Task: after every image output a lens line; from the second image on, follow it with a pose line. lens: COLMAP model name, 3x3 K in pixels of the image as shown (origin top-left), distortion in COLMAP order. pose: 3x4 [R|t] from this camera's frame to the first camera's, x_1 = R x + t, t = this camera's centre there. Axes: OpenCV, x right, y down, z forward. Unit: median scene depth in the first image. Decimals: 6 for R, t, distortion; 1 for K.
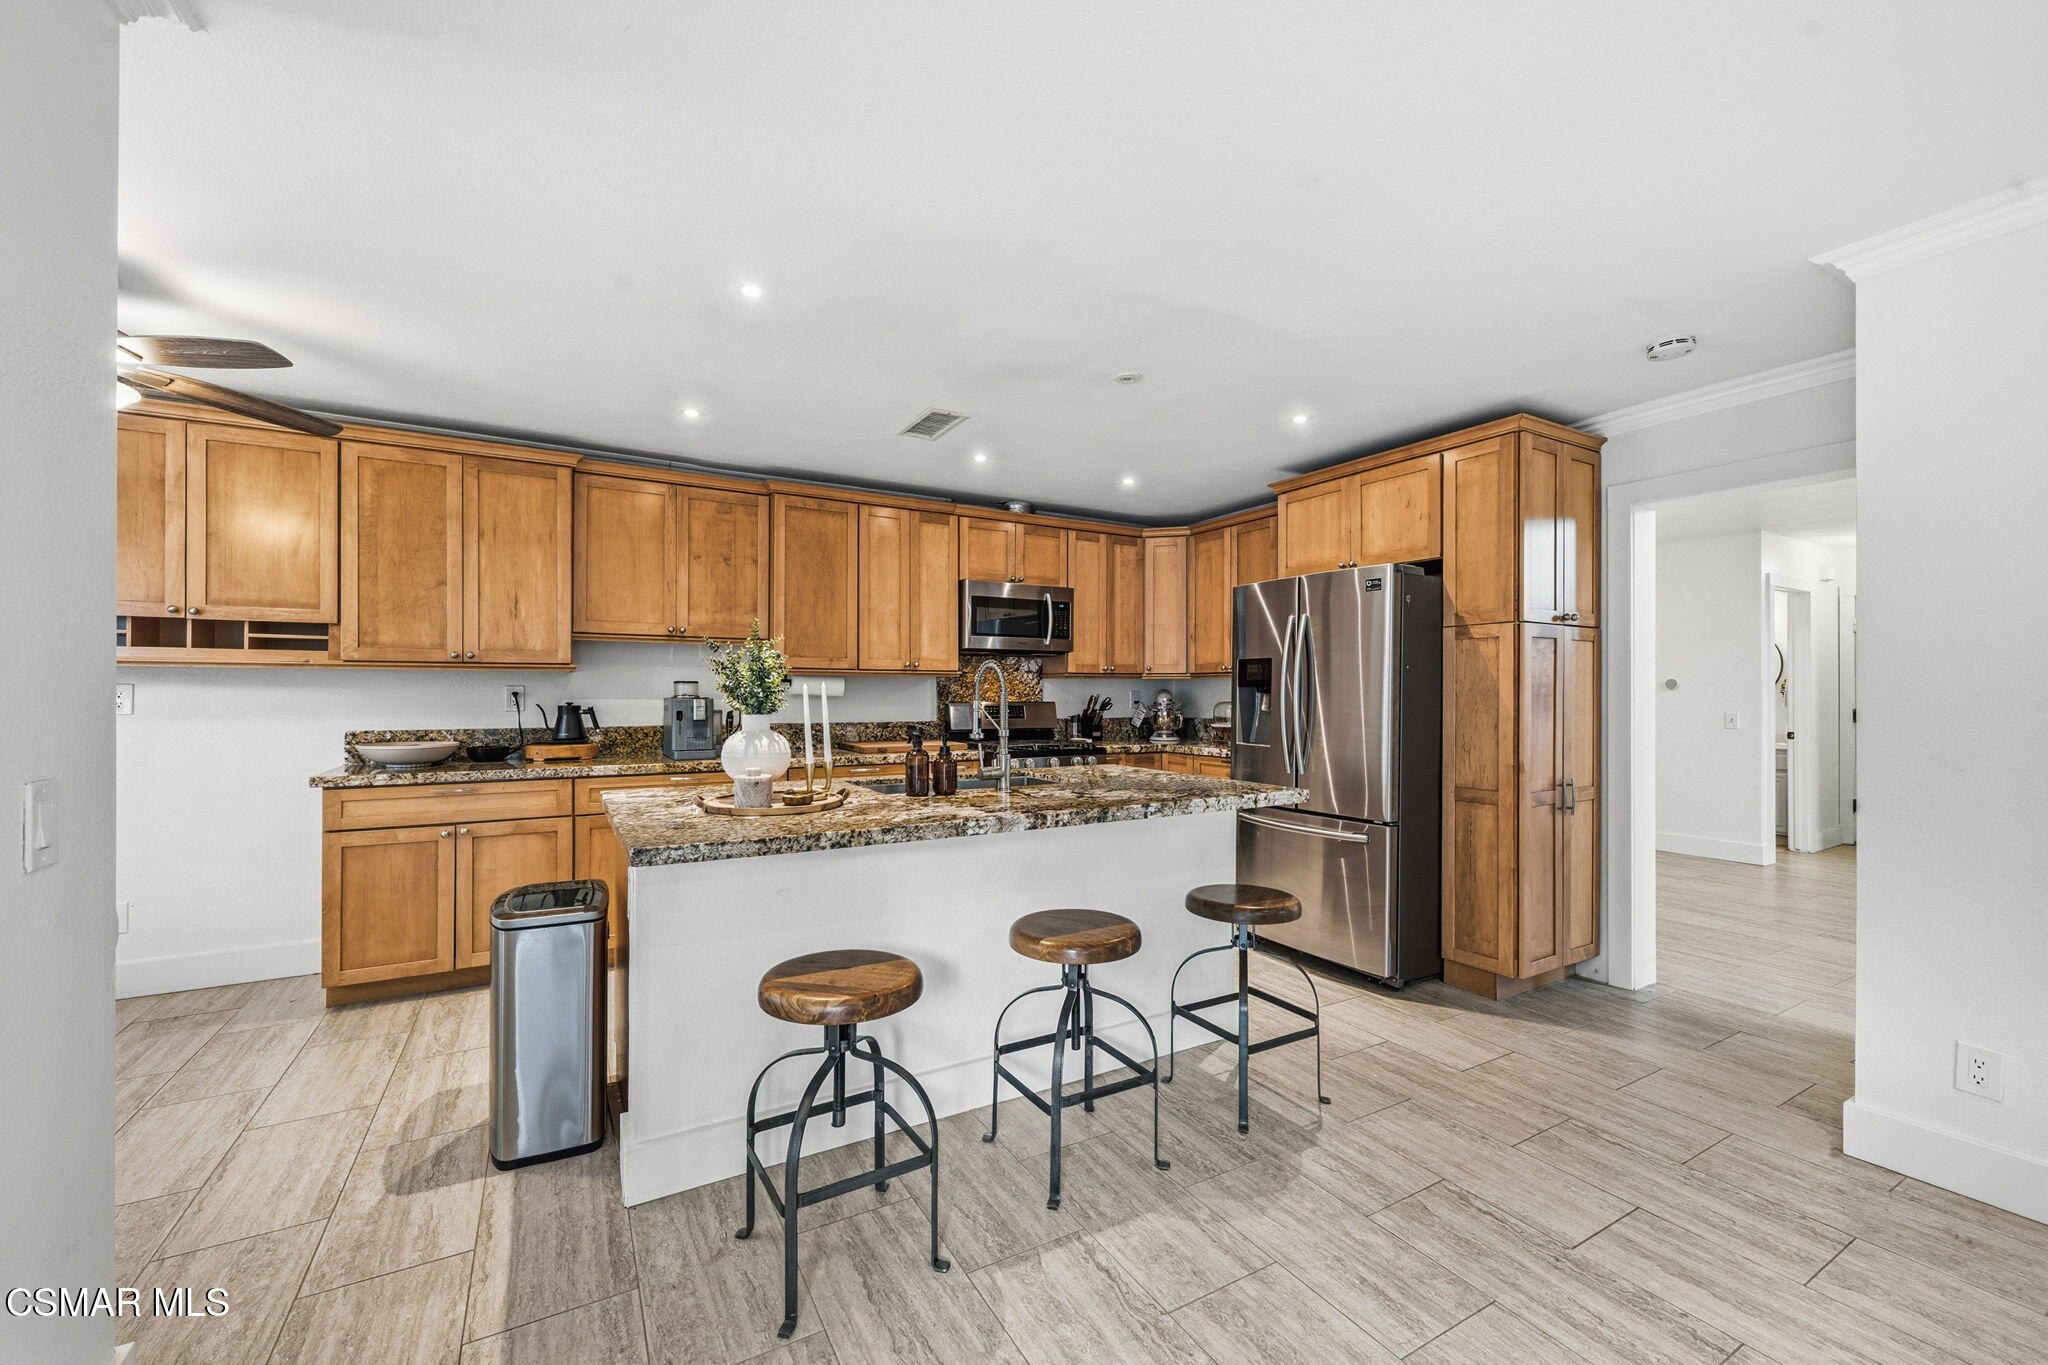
lens RADIAL K [[818.8, 0, 1011.6], [0, 818.8, 689.8], [0, 0, 1]] dist [-0.001294, 0.000902]
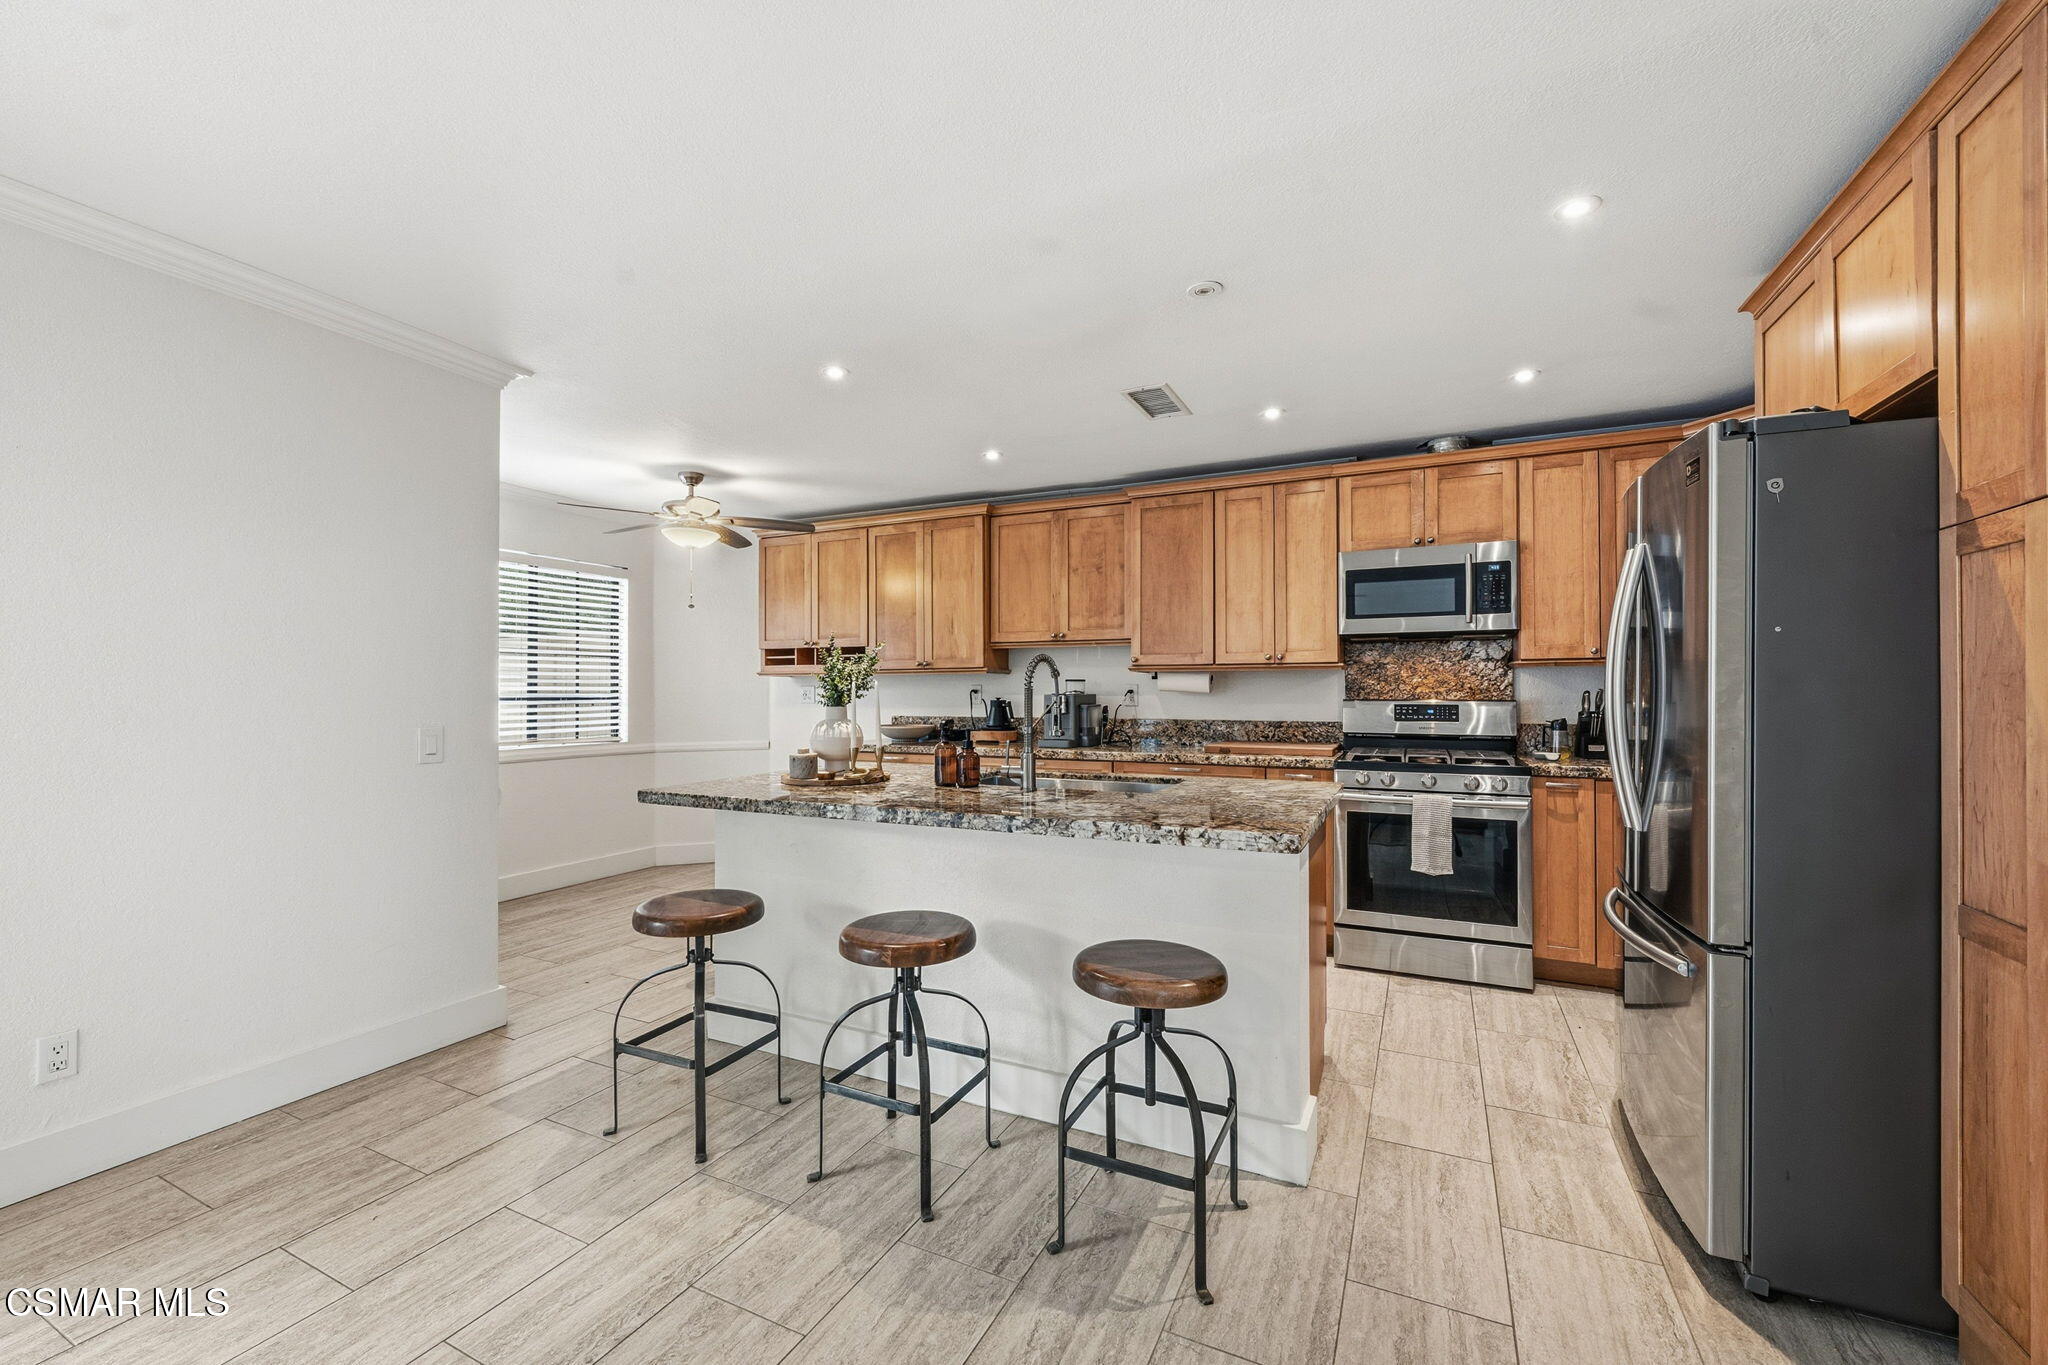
lens RADIAL K [[818.8, 0, 1036.7], [0, 818.8, 686.5], [0, 0, 1]] dist [-0.001294, 0.000902]
pose [[0.569001, -0.007387, -0.822303, 0.600655], [0.007034, 0.999967, -0.004115, 0.004167], [0.822306, -0.003443, 0.569034, 0.357065]]
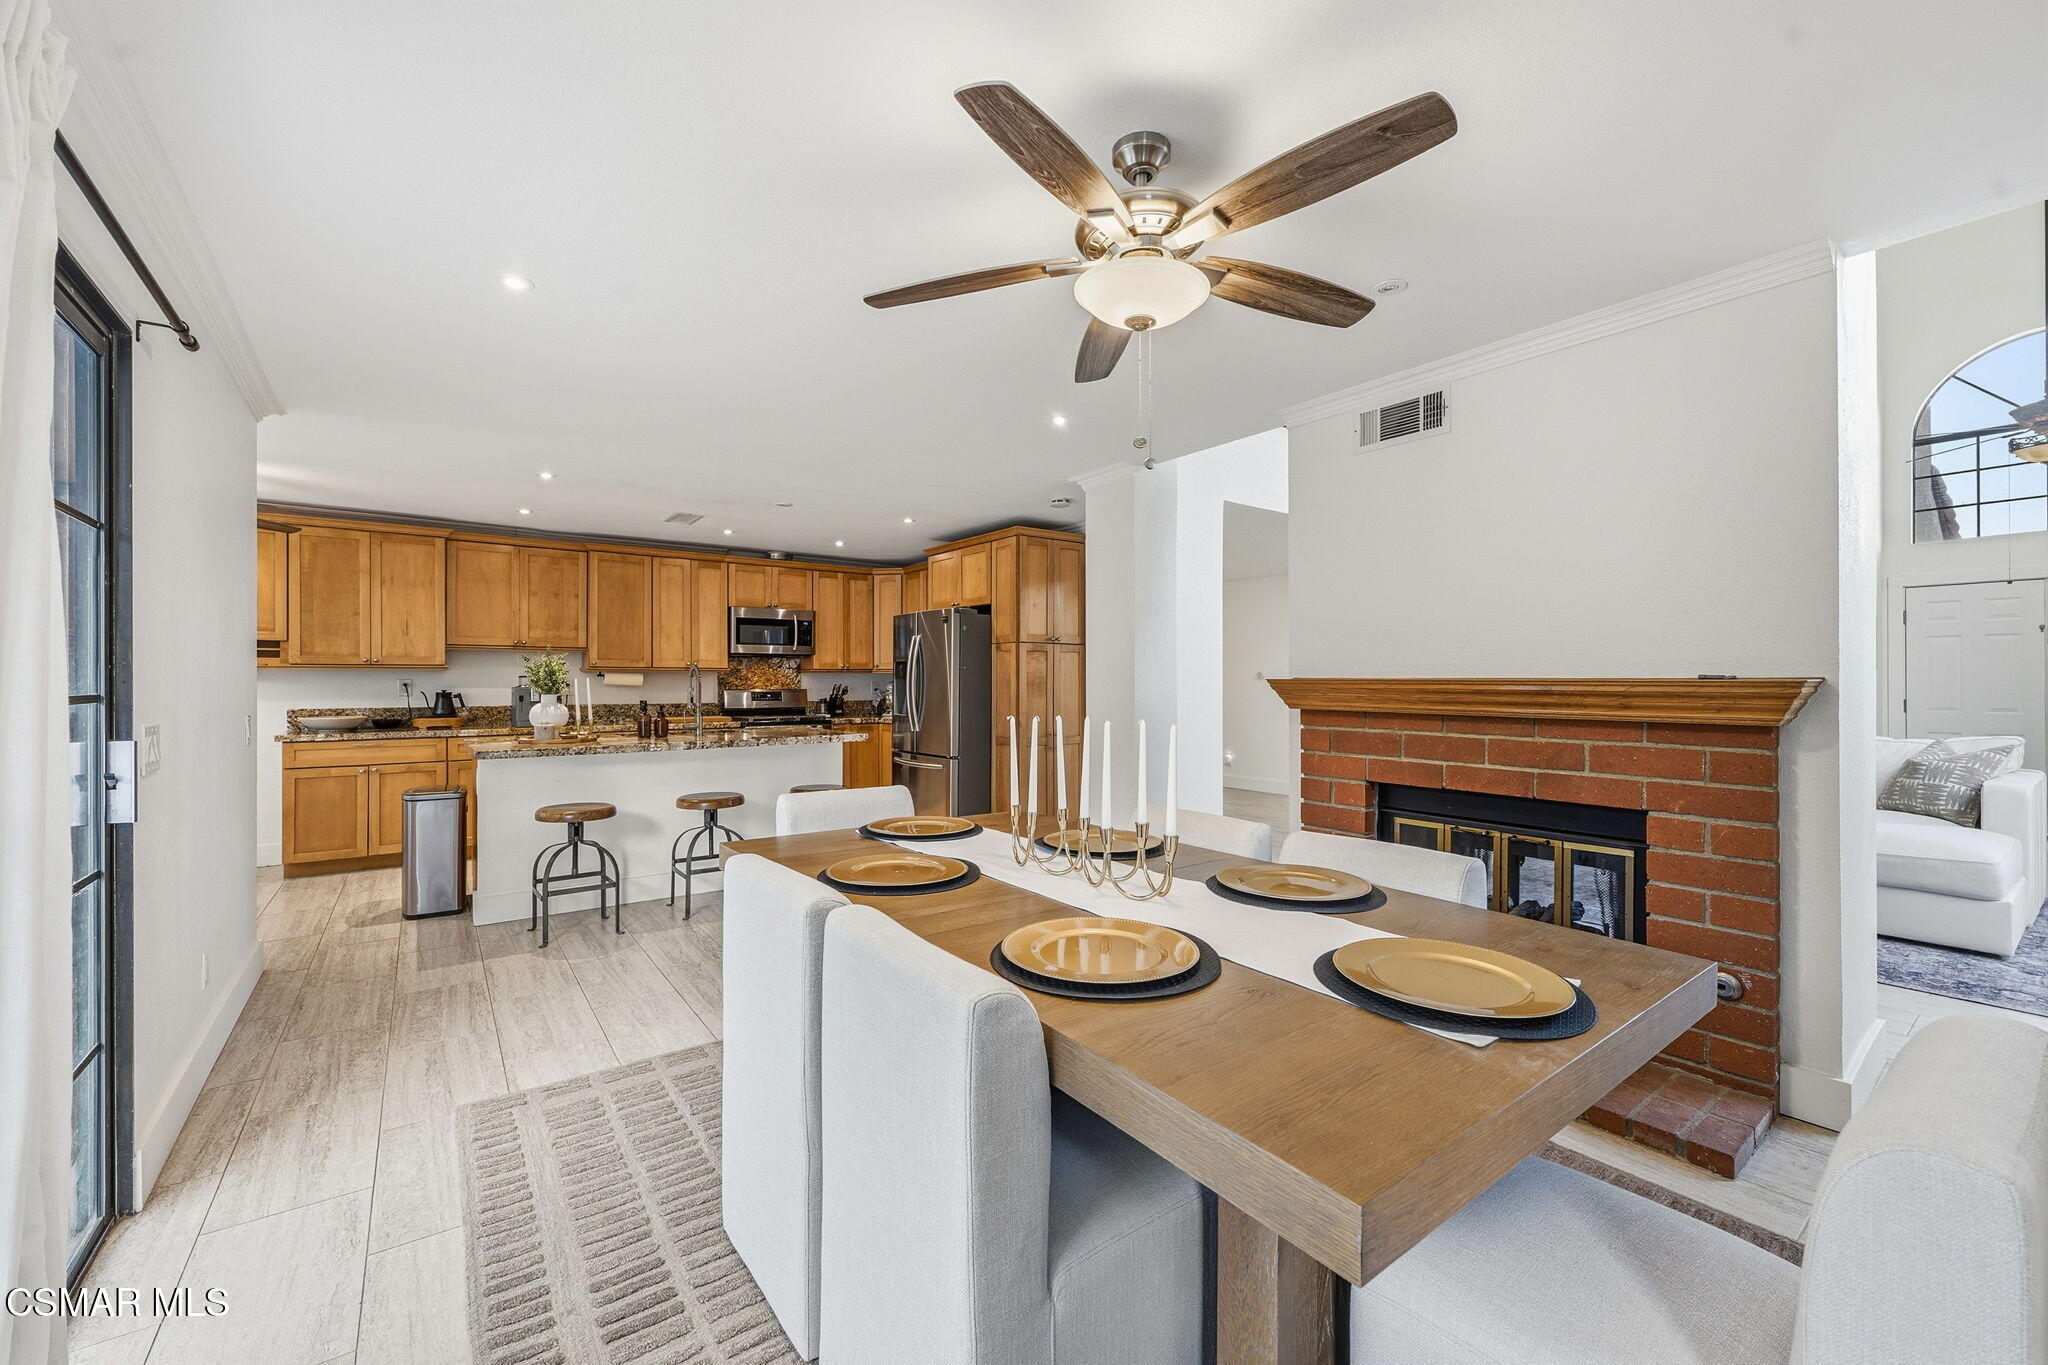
lens RADIAL K [[818.8, 0, 1018.0], [0, 818.8, 680.7], [0, 0, 1]] dist [-0.001294, 0.000902]
pose [[0.992848, -0.002406, 0.119361, 0.370779], [0.002306, 0.999997, 0.000980, -0.001330], [-0.119363, -0.000698, 0.992850, -0.700511]]
